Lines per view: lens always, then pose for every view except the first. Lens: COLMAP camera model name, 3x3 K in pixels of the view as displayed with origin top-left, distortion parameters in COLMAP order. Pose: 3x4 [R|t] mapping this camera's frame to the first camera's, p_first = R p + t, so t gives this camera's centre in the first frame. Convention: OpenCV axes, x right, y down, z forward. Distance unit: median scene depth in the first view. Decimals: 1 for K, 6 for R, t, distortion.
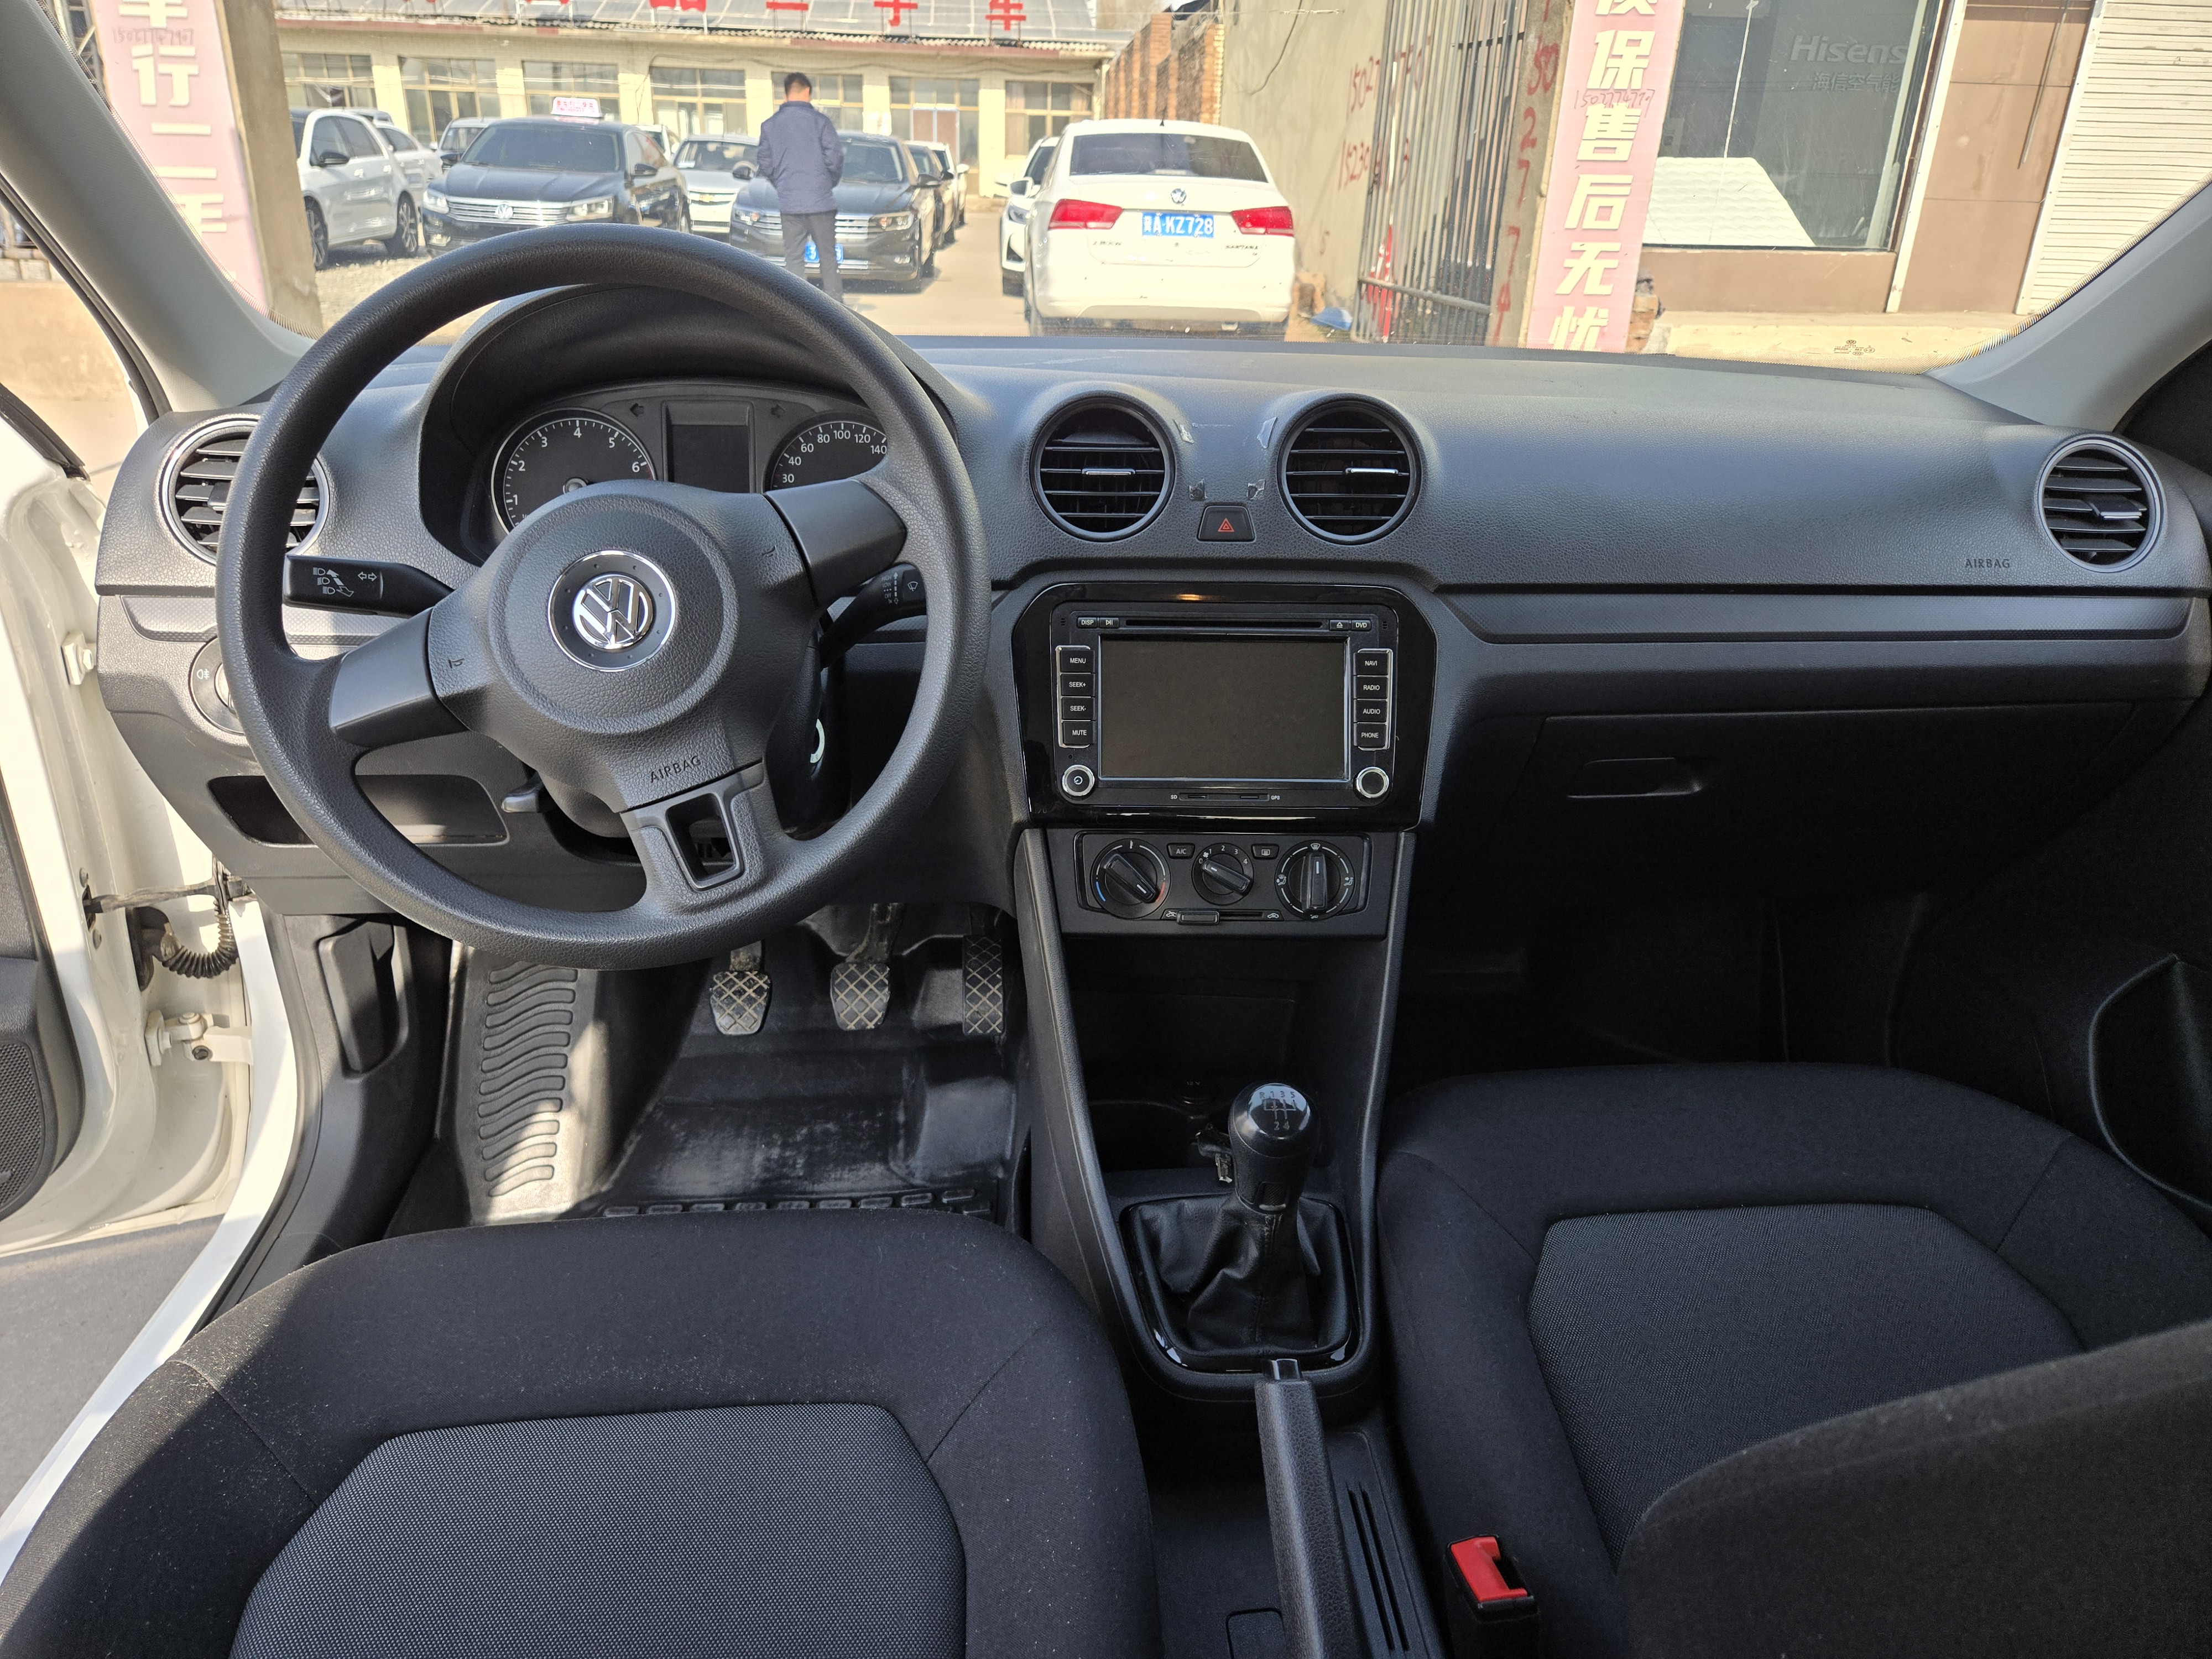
lens RADIAL K [[1413.5, 0, 1136.6], [0, 1413.5, 834.2], [0, 0, 1]] dist [0.013800, -0.005615]
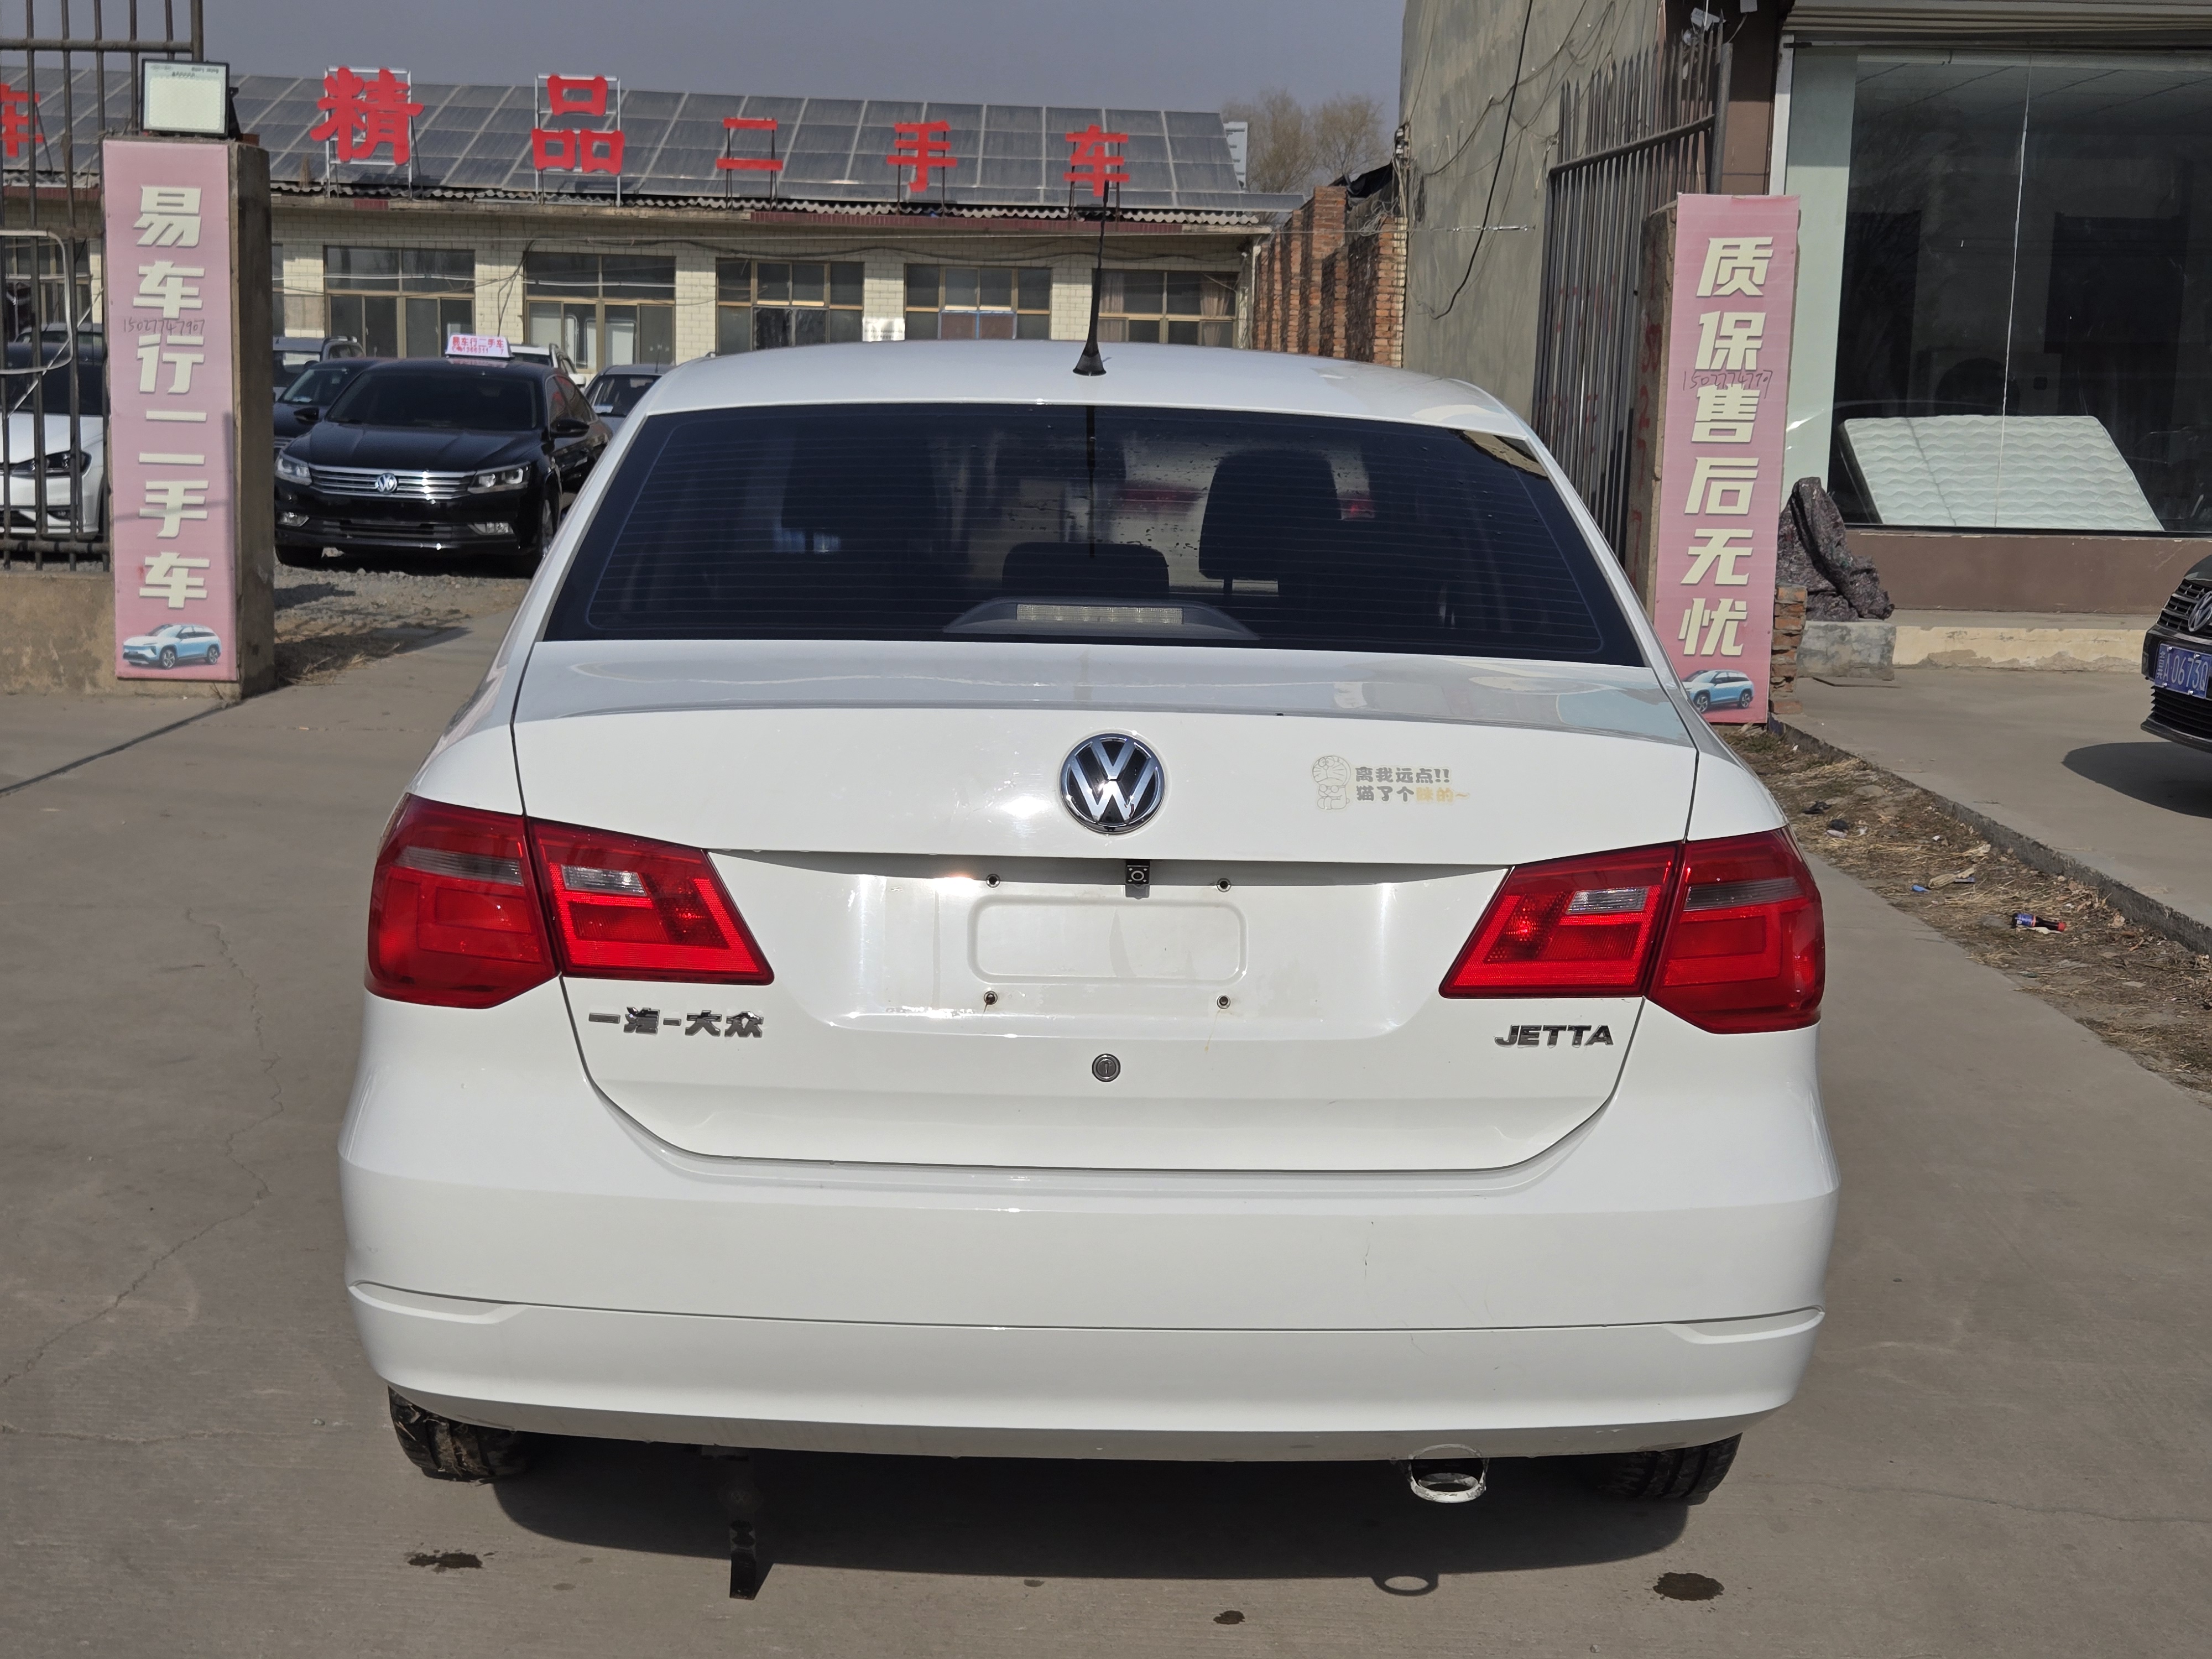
lens RADIAL K [[1496.6, 0, 1106.0], [0, 1496.6, 829.5], [0, 0, 1]] dist [0.003444, 0.002147]
pose [[0.999048, 0.009114, -0.042664, -0.042617], [-0.017351, 0.980272, -0.196893, -0.123515], [0.040028, 0.197445, 0.979496, 0.307303]]
